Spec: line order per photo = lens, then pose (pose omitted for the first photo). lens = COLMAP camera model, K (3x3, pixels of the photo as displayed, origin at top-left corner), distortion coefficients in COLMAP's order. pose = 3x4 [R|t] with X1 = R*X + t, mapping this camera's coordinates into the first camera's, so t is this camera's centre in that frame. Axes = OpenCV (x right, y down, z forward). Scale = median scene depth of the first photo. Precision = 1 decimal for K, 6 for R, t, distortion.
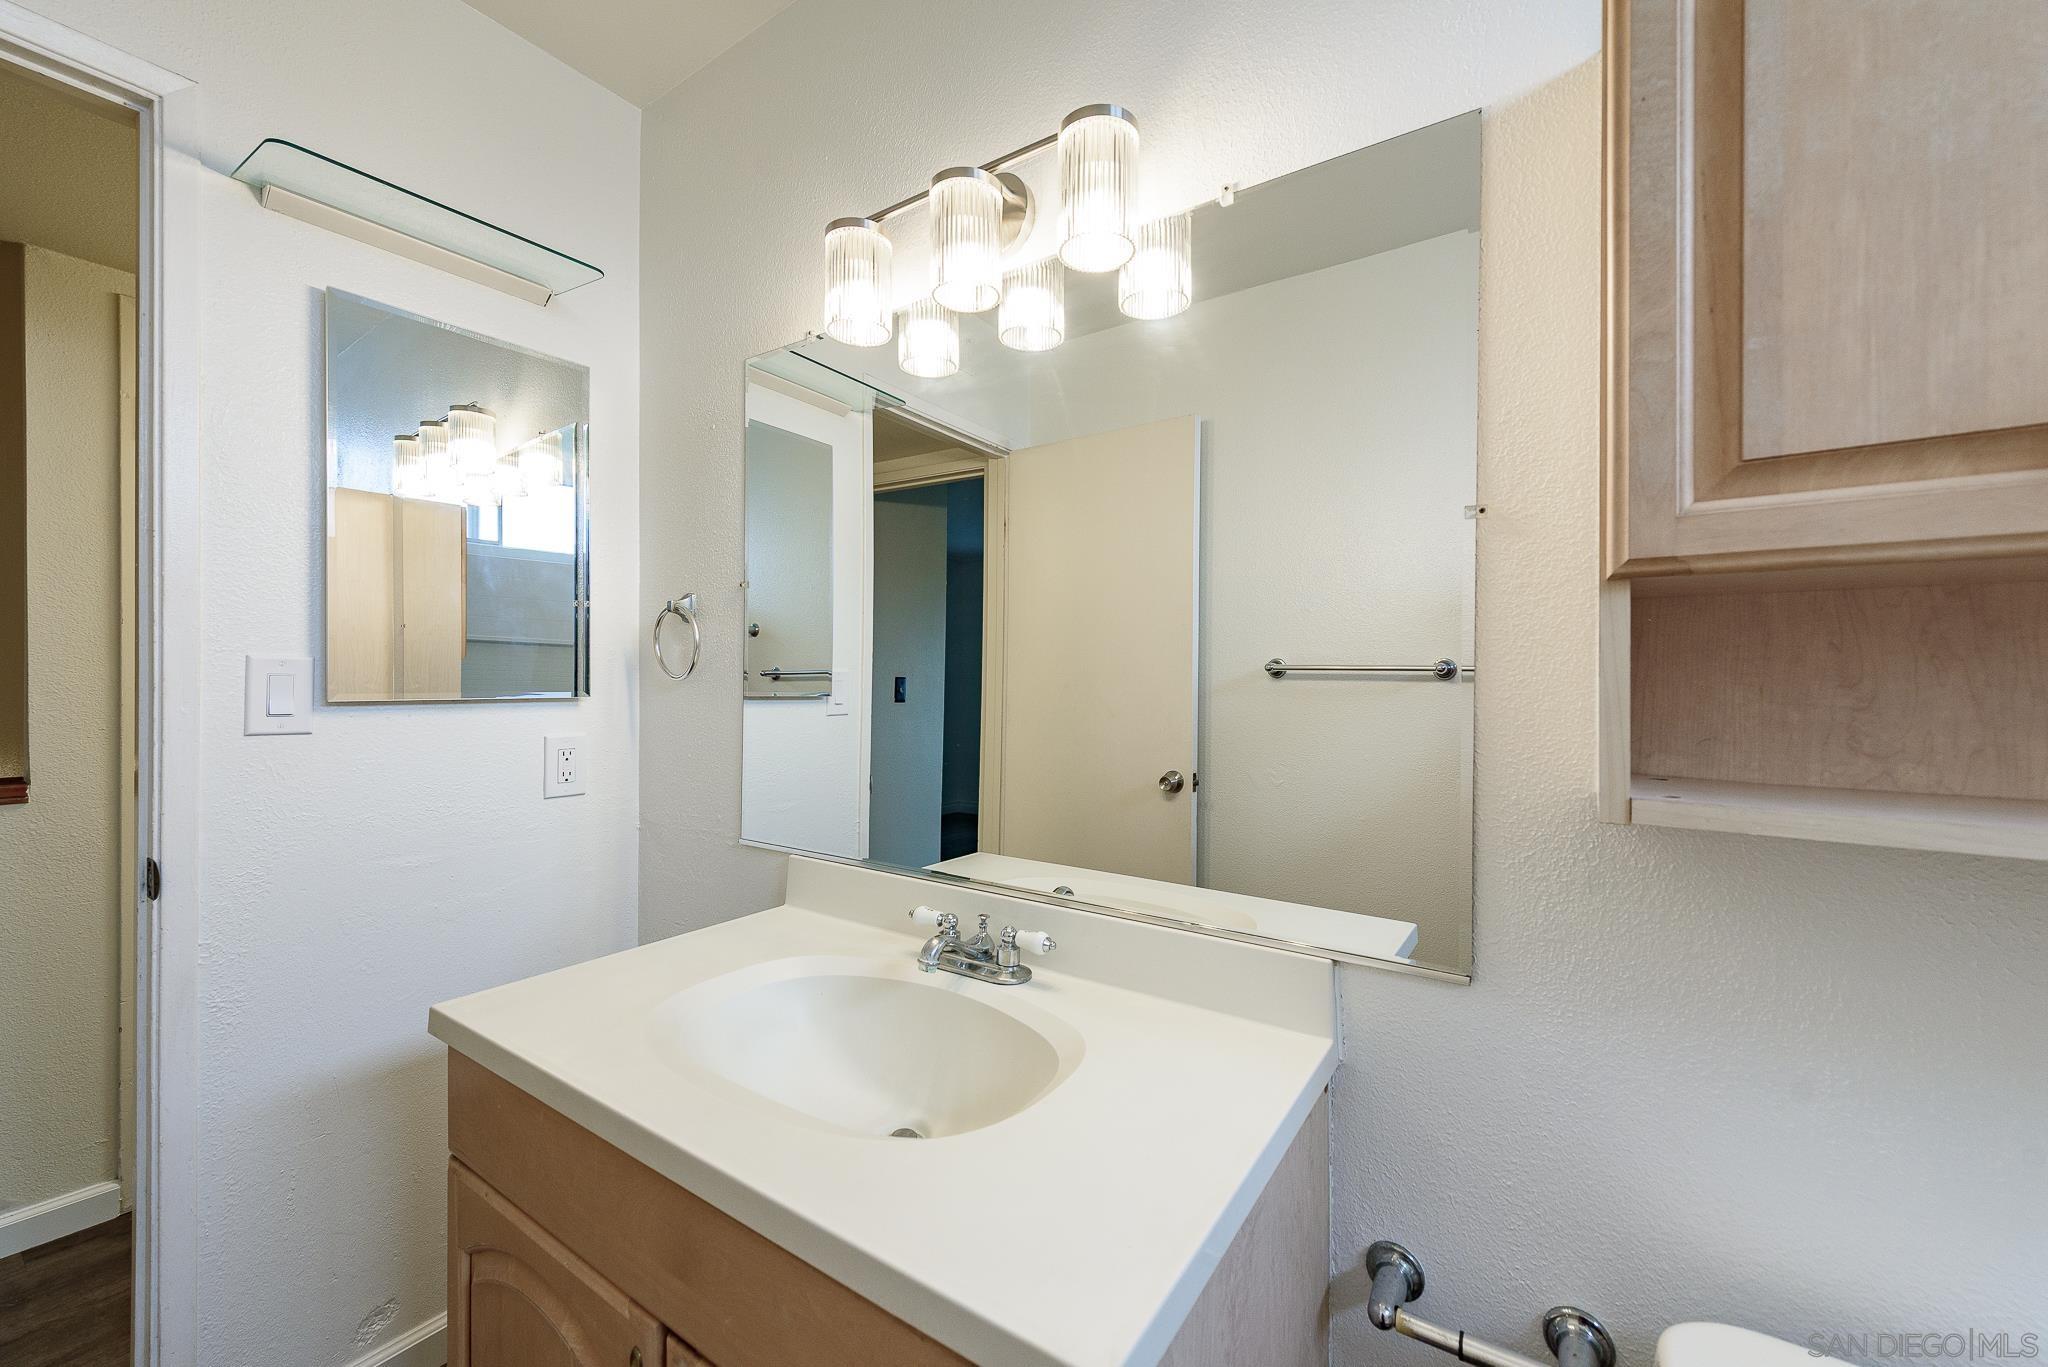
lens RADIAL K [[809.8, 0, 1023.9], [0, 809.8, 678.3], [0, 0, 1]] dist [-0.001401, -0.001359]
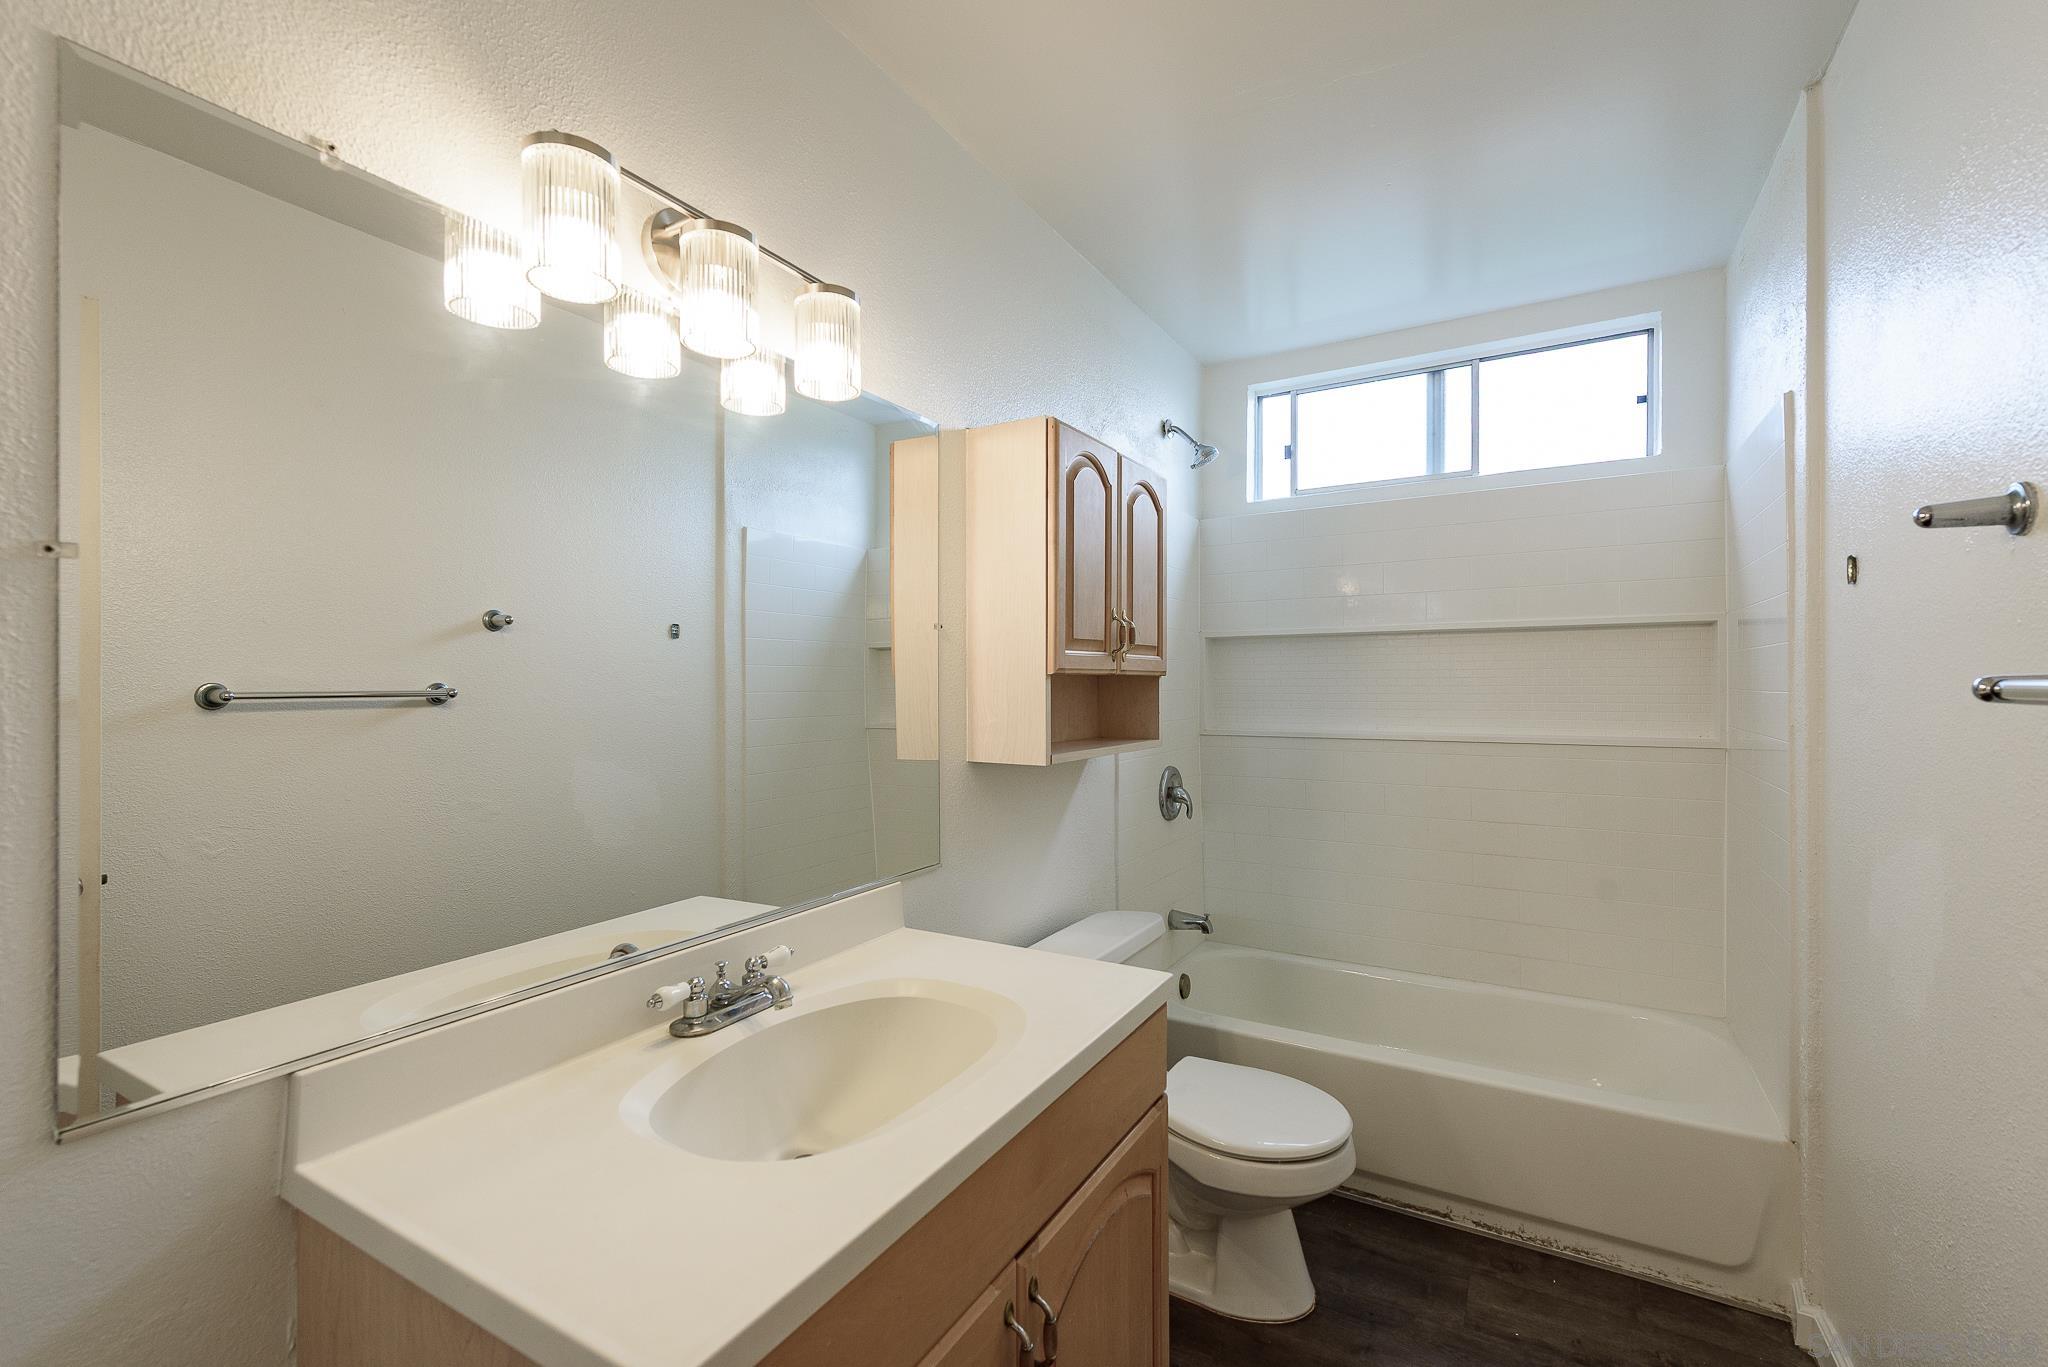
lens RADIAL K [[887.8, 0, 1025.2], [0, 887.8, 678.9], [0, 0, 1]] dist [0.000946, 0.000067]
pose [[-0.067736, -0.009477, 0.997658, -0.606236], [0.002564, 0.999950, 0.009672, -0.038415], [-0.997700, 0.003213, -0.067709, 0.352166]]
